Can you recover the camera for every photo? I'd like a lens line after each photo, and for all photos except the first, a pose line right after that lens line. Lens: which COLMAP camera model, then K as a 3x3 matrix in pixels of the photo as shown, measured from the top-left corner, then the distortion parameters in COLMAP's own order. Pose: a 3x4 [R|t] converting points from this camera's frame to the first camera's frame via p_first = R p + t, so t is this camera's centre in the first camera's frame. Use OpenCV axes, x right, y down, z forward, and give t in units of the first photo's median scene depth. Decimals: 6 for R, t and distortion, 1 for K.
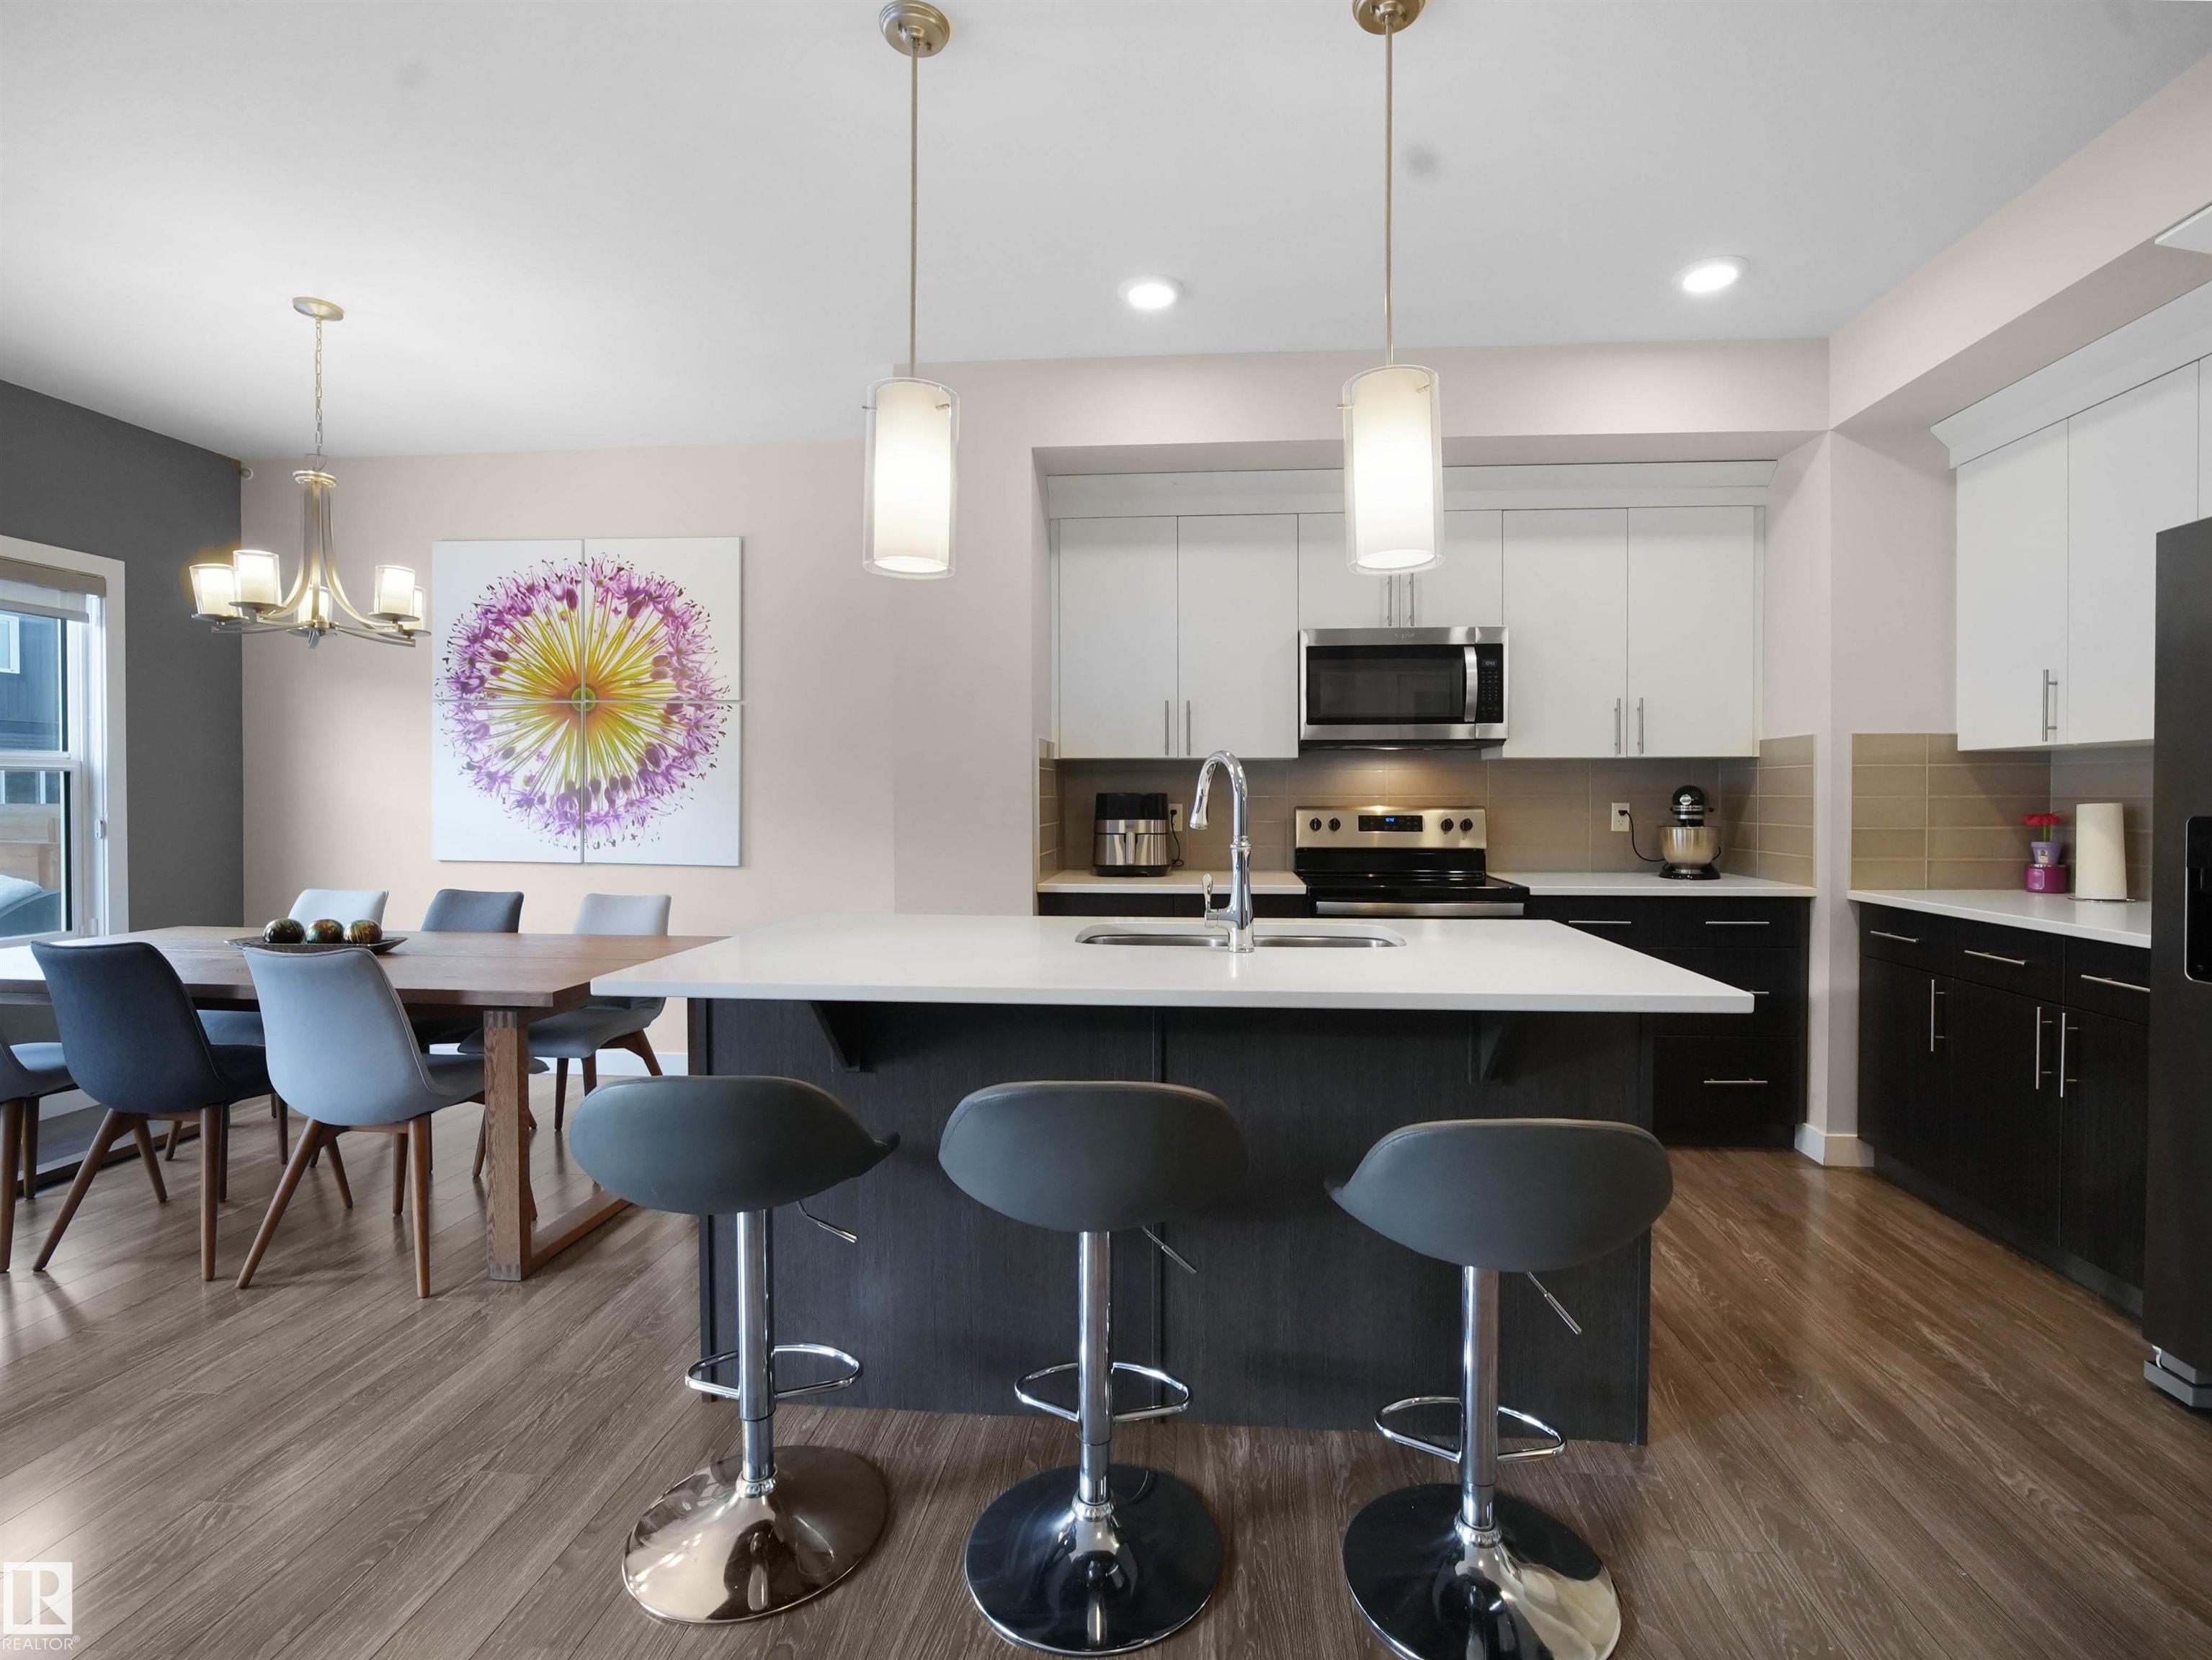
lens RADIAL K [[1004.6, 0, 1106.0], [0, 1004.6, 830.0], [0, 0, 1]] dist [-0.016952, 0.000970]
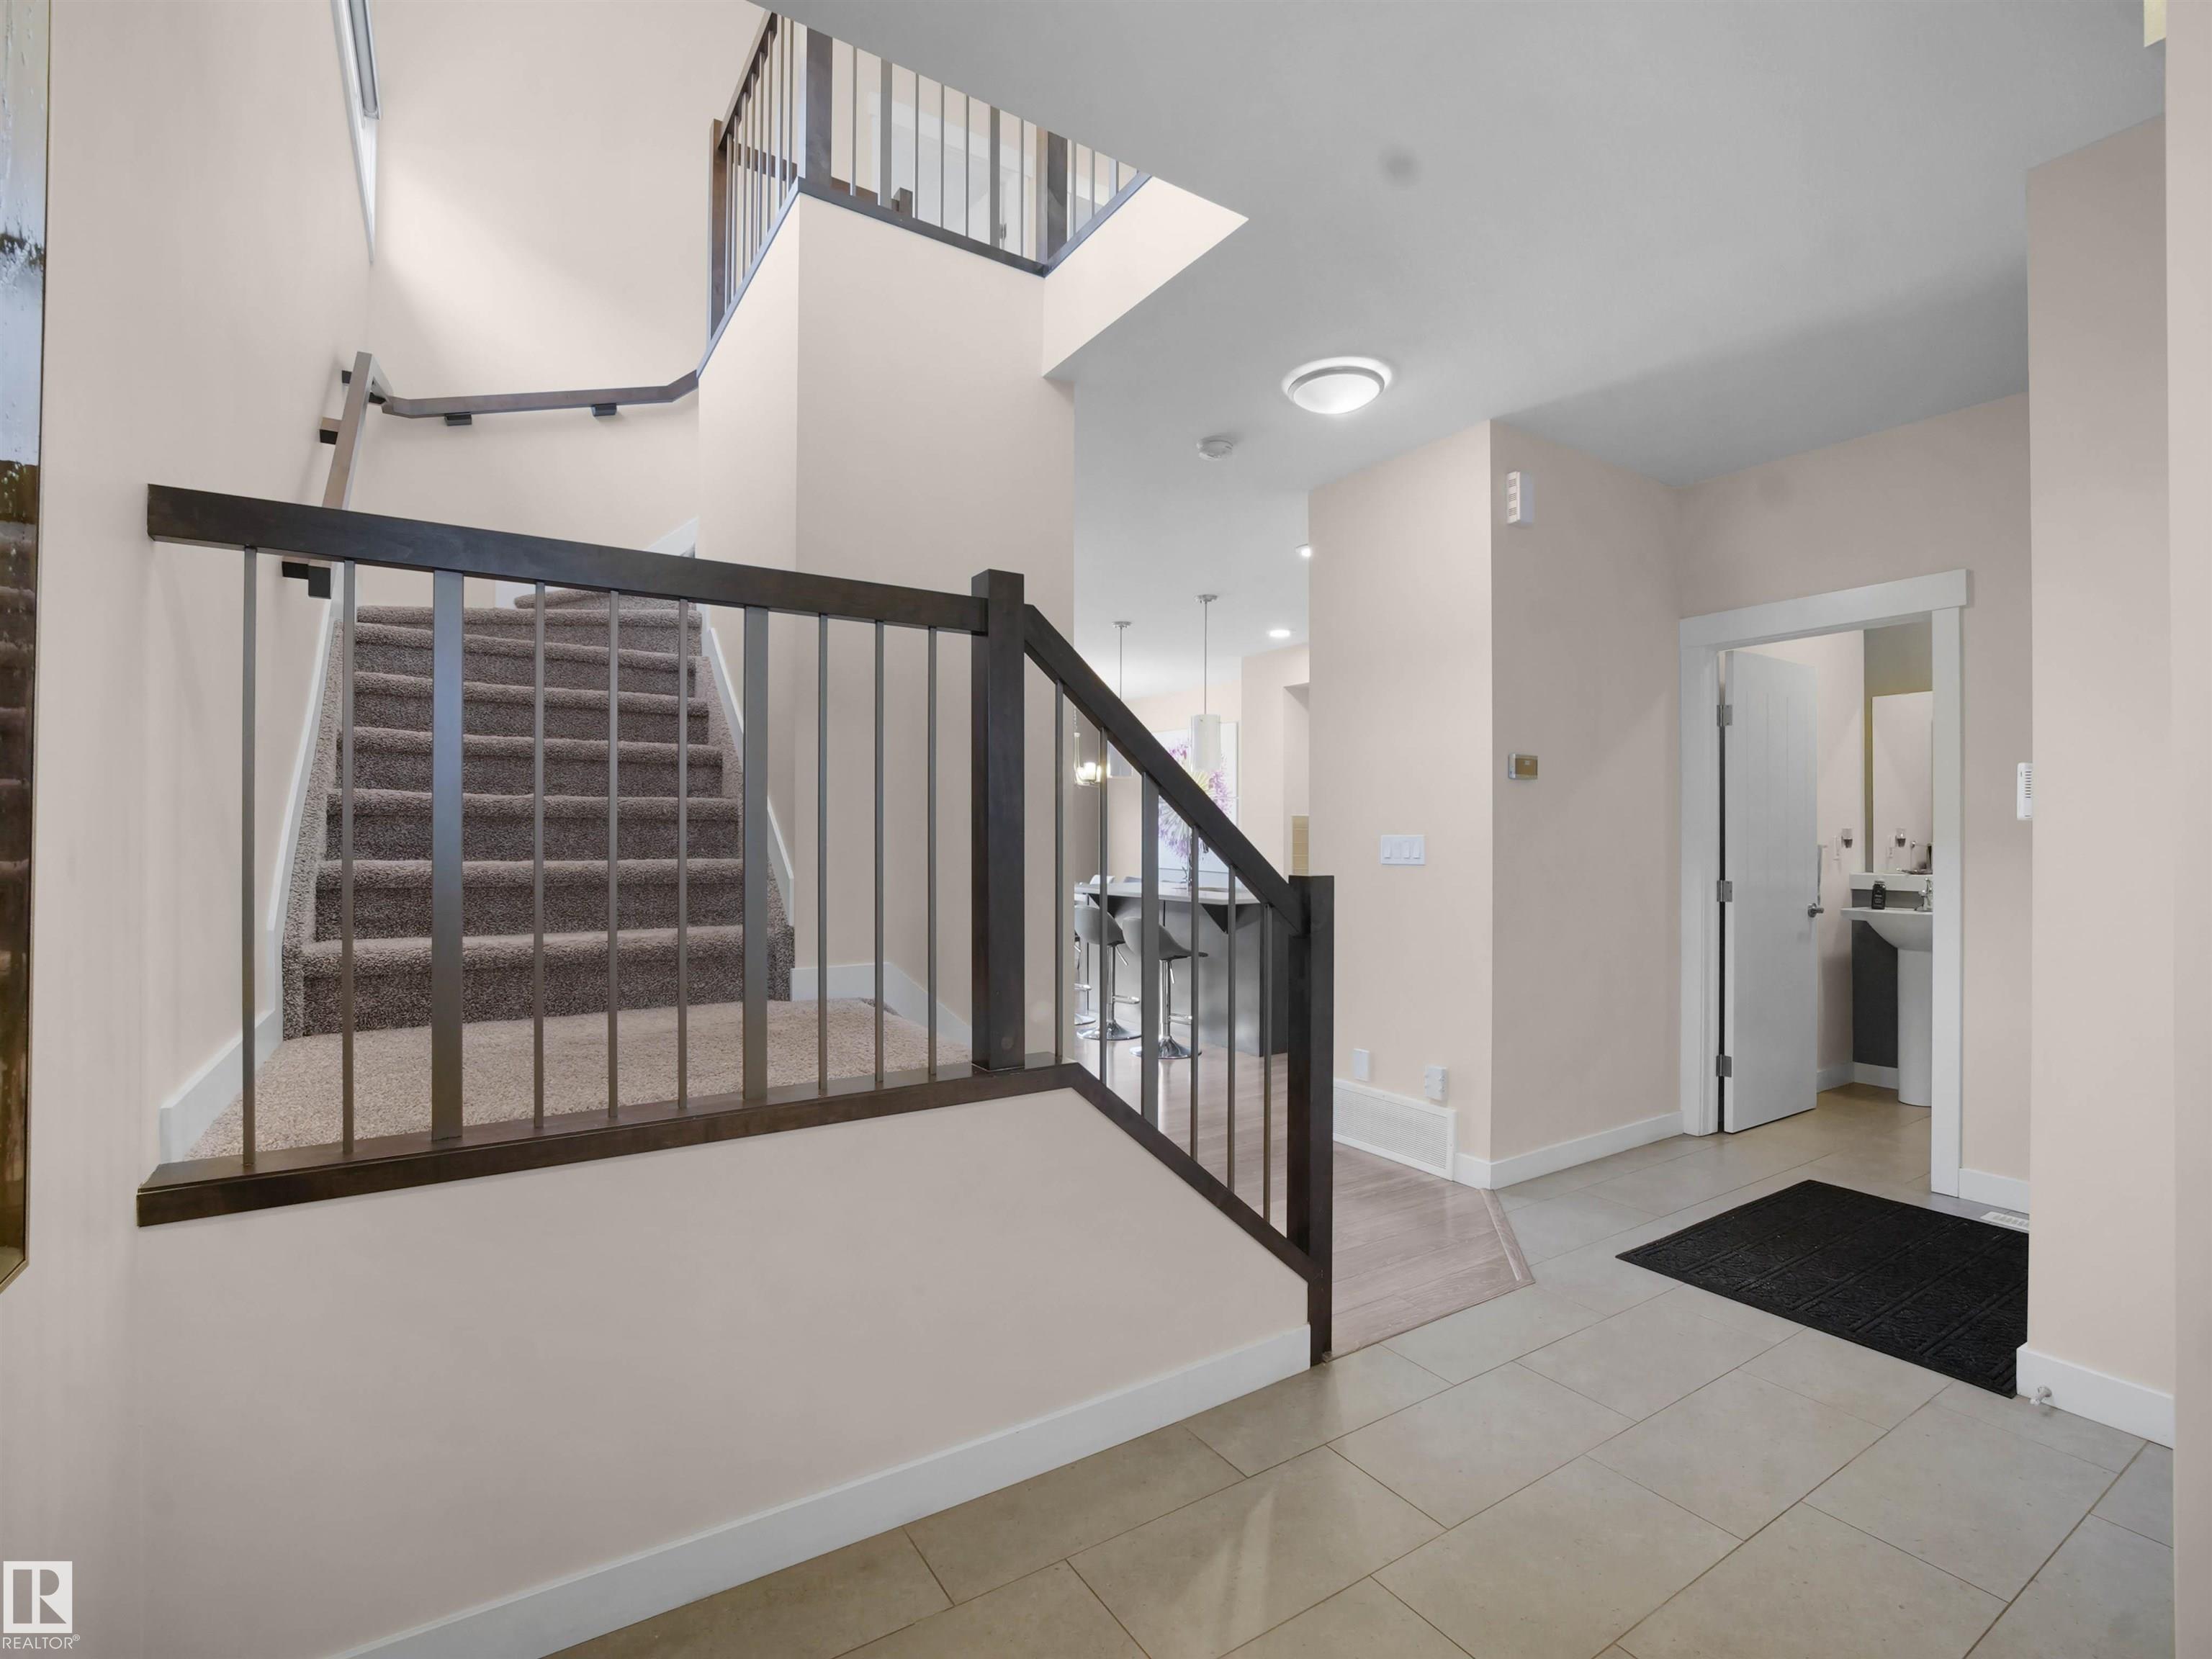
lens RADIAL K [[1004.6, 0, 1106.0], [0, 1004.6, 829.5], [0, 0, 1]] dist [-0.016952, 0.000970]
pose [[0.609212, -0.006735, -0.792979, 1.253319], [-0.028914, 0.999110, -0.030699, 0.017761], [0.792480, 0.041630, 0.608475, -0.578818]]
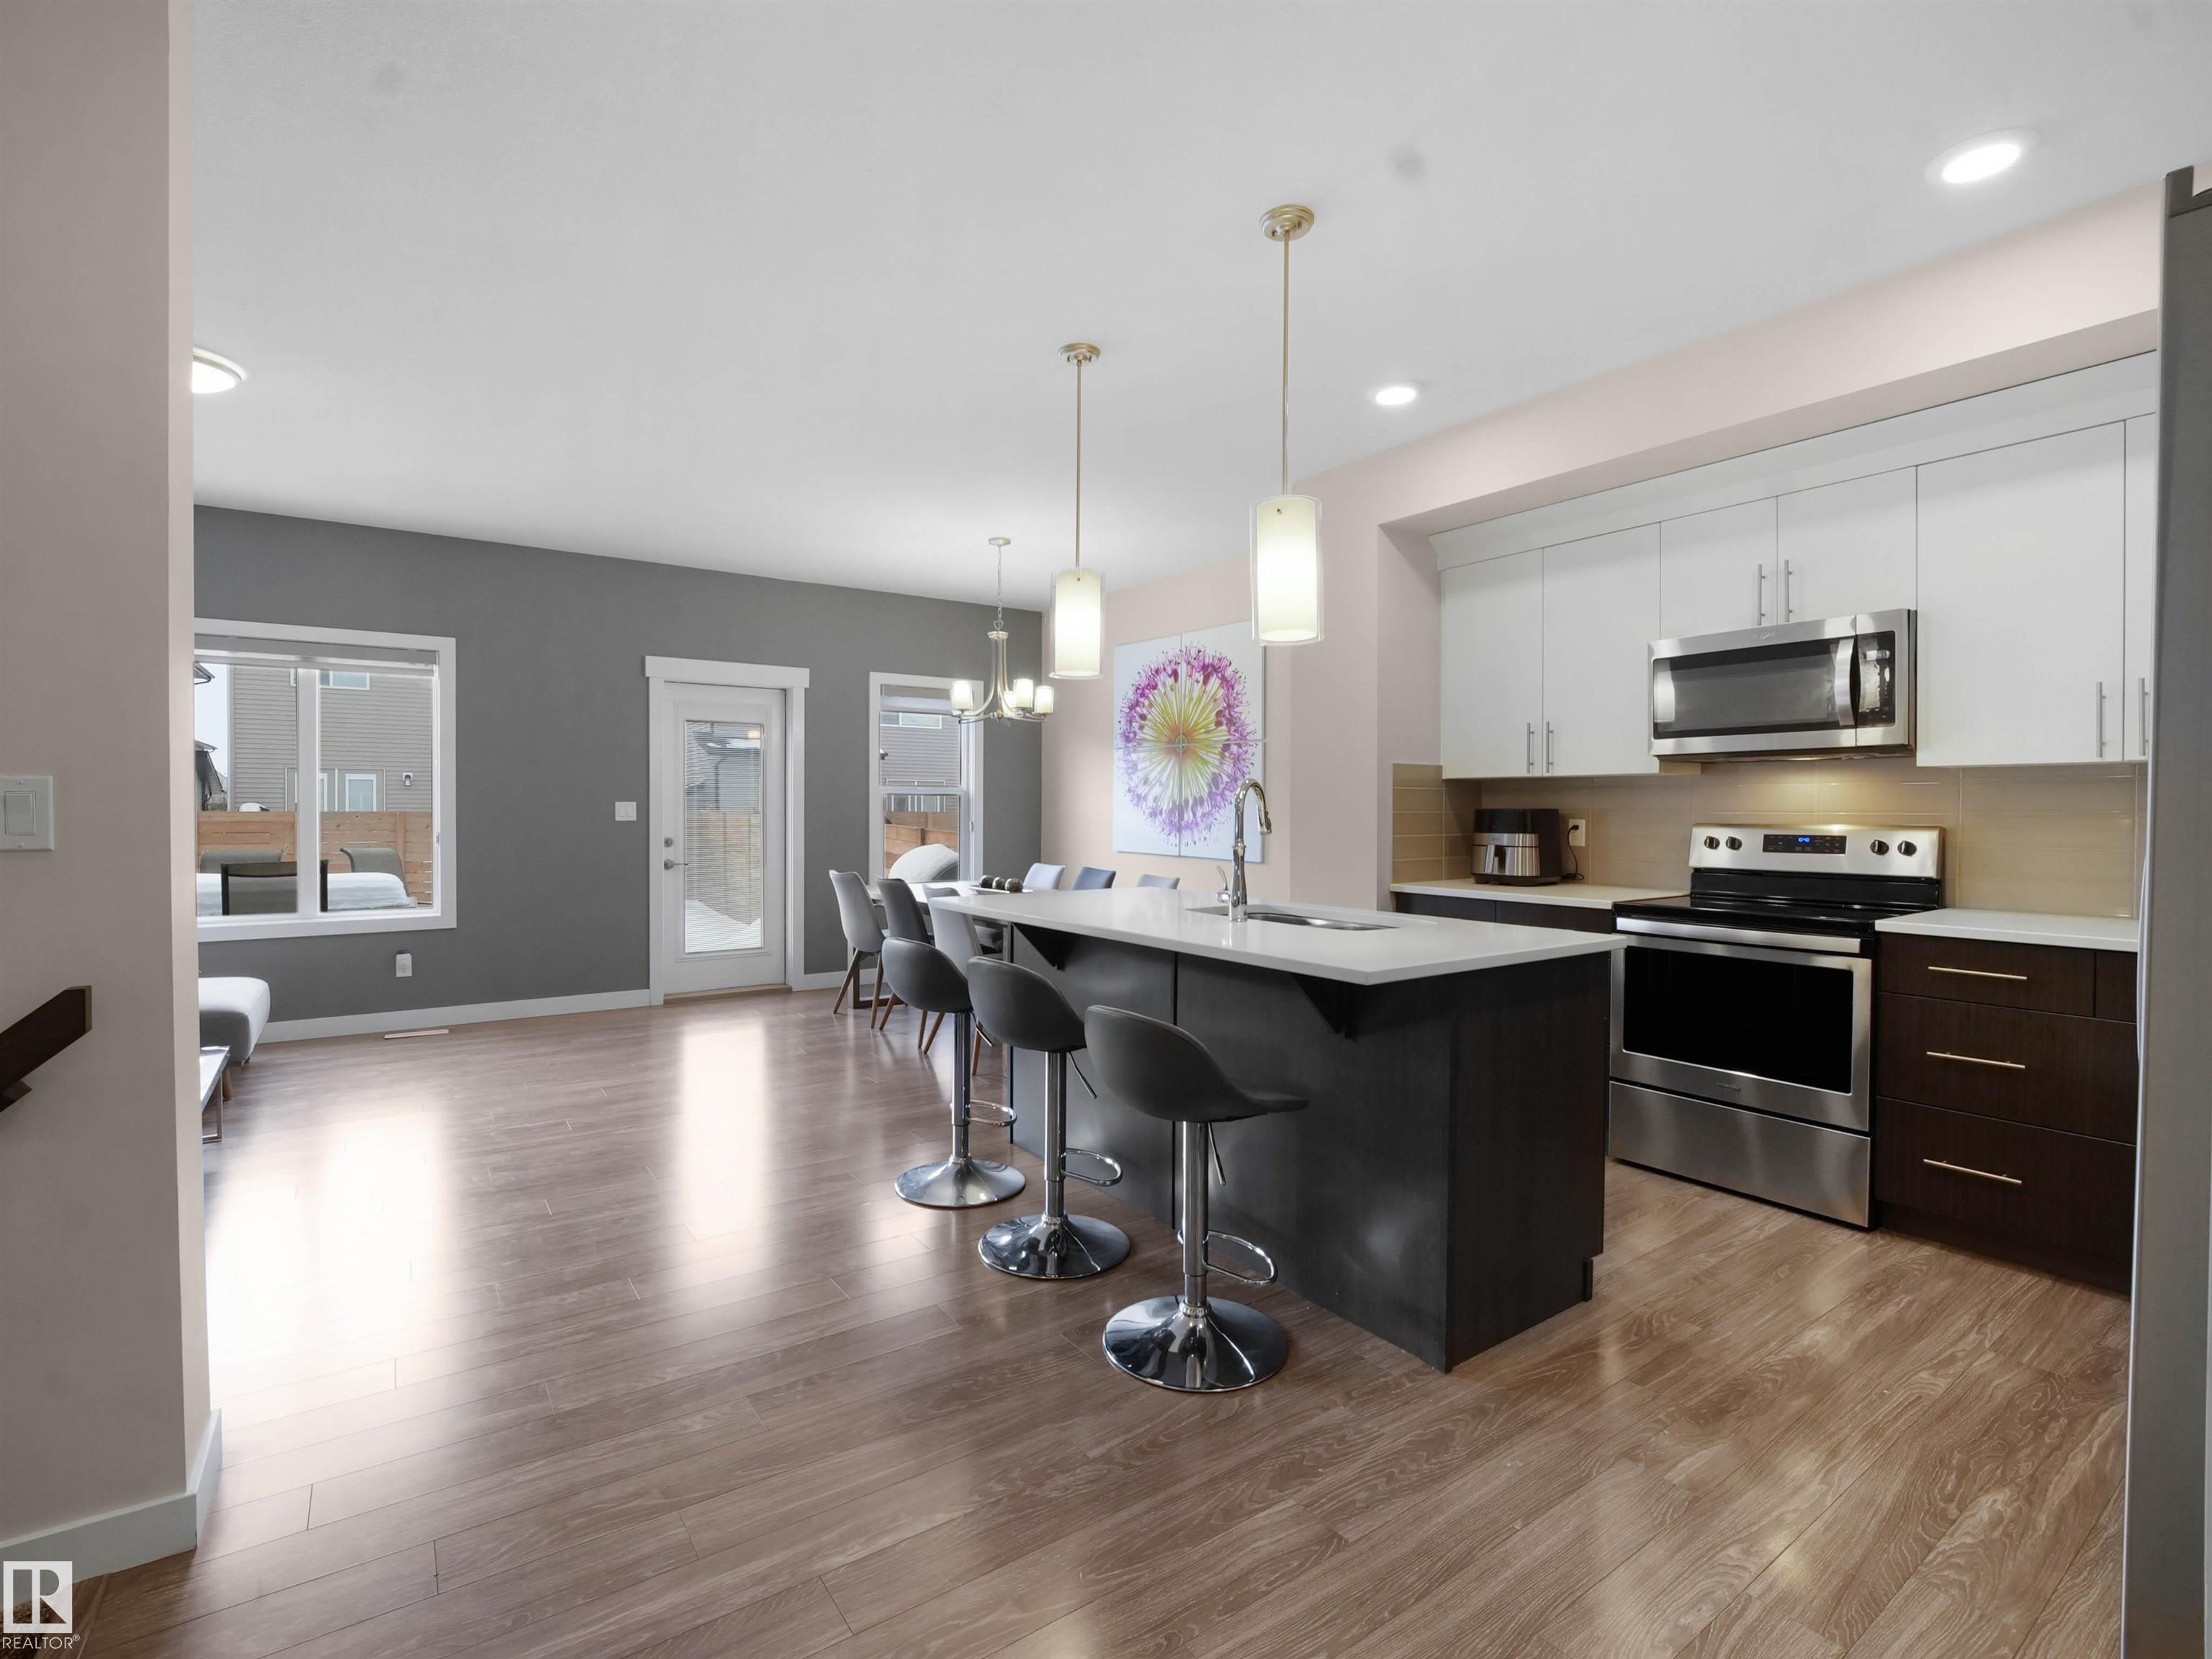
lens RADIAL K [[1004.6, 0, 1106.0], [0, 1004.6, 829.5], [0, 0, 1]] dist [-0.016952, 0.000970]
pose [[0.649027, 0.017253, -0.760570, 0.548358], [-0.027704, 0.999616, -0.000965, -0.001169], [0.760261, 0.021697, 0.649256, -0.031177]]
